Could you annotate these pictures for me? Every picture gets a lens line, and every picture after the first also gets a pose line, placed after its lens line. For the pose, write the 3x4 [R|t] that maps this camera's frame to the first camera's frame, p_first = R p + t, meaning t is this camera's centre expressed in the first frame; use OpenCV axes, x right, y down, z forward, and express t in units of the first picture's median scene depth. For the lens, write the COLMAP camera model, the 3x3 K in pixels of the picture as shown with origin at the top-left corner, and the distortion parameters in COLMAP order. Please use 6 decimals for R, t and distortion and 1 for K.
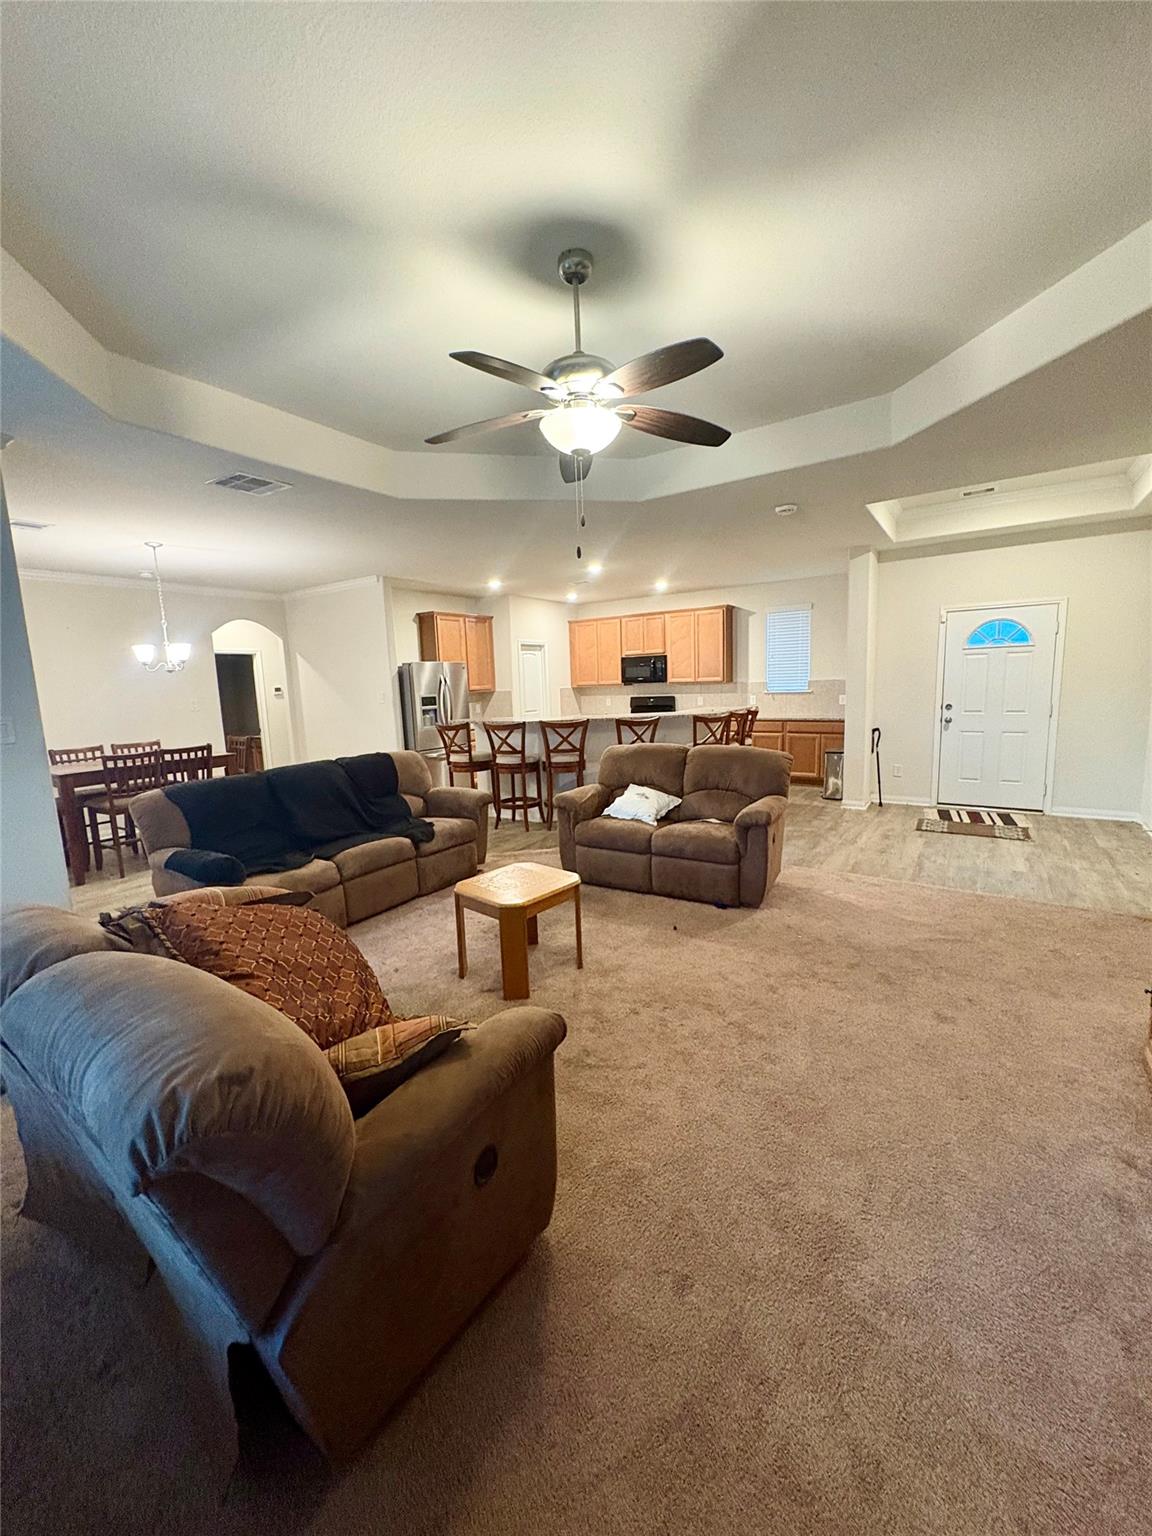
lens RADIAL K [[610.8, 0, 580.1], [0, 610.8, 763.9], [0, 0, 1]] dist [0.001236, -0.000011]
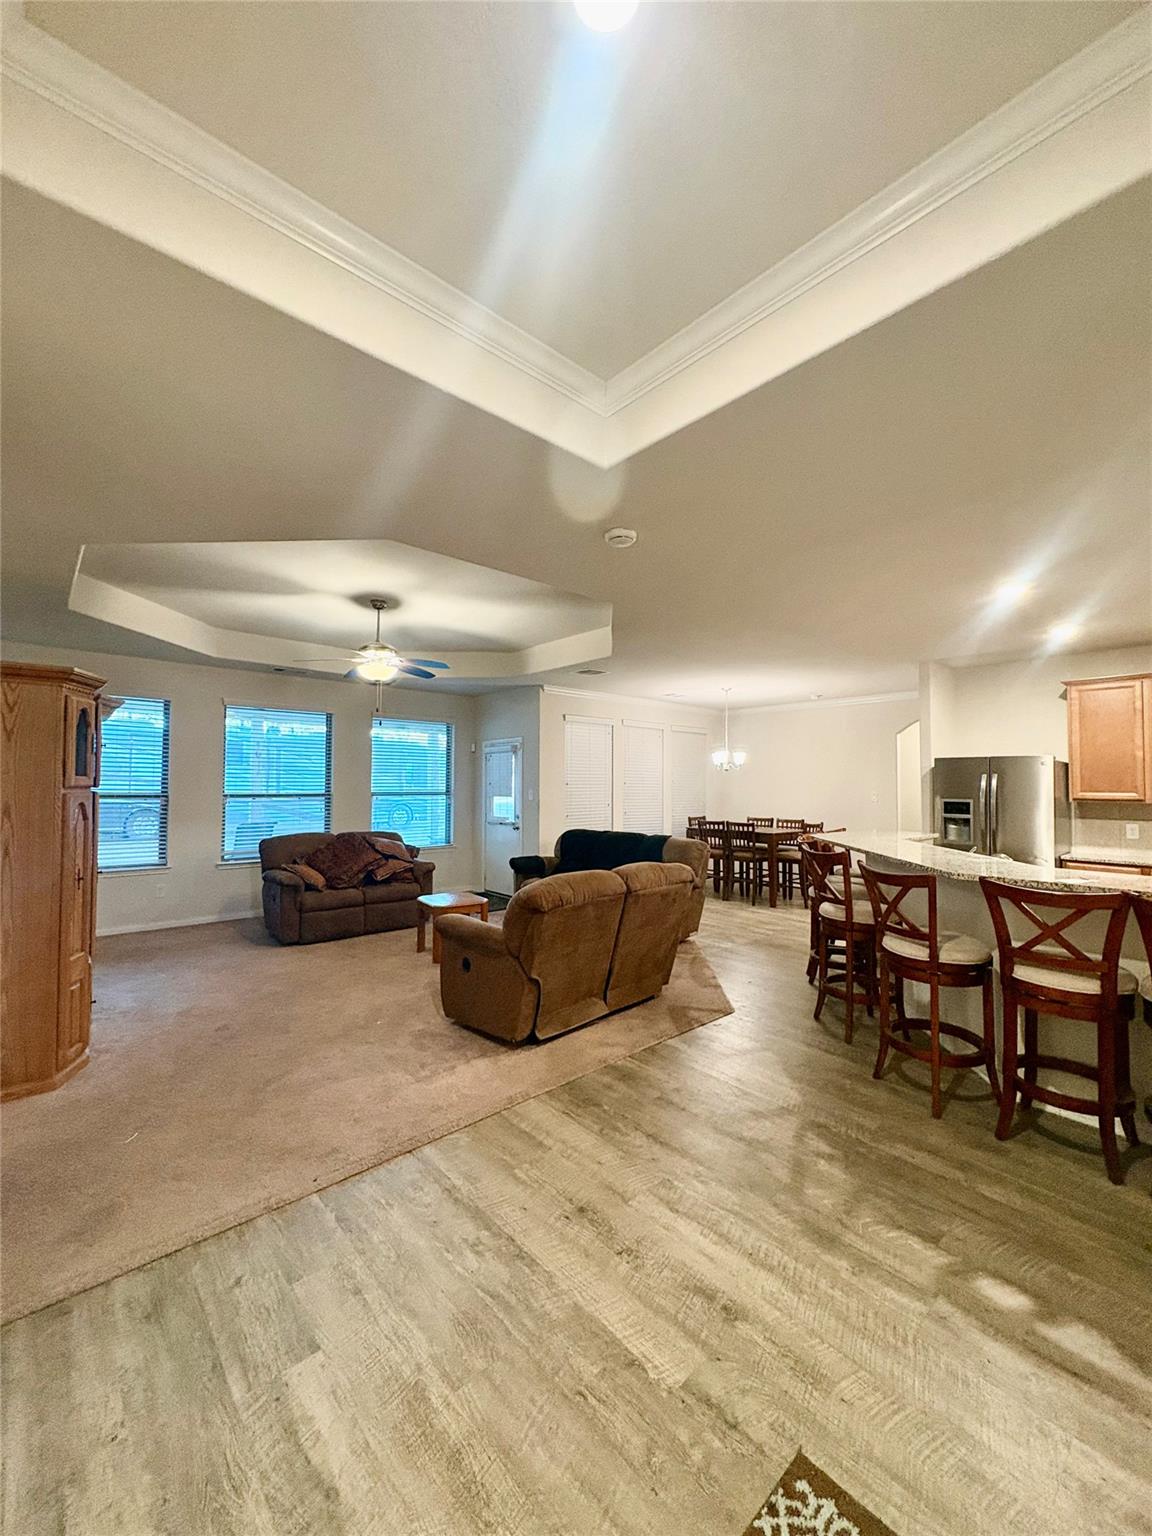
lens RADIAL K [[610.8, 0, 580.1], [0, 610.8, 763.9], [0, 0, 1]] dist [0.001236, -0.000011]
pose [[-0.258547, 0.000284, -0.965999, 0.638823], [-0.128774, 0.991065, 0.034758, -0.126239], [0.957377, 0.133382, -0.256200, 0.750334]]
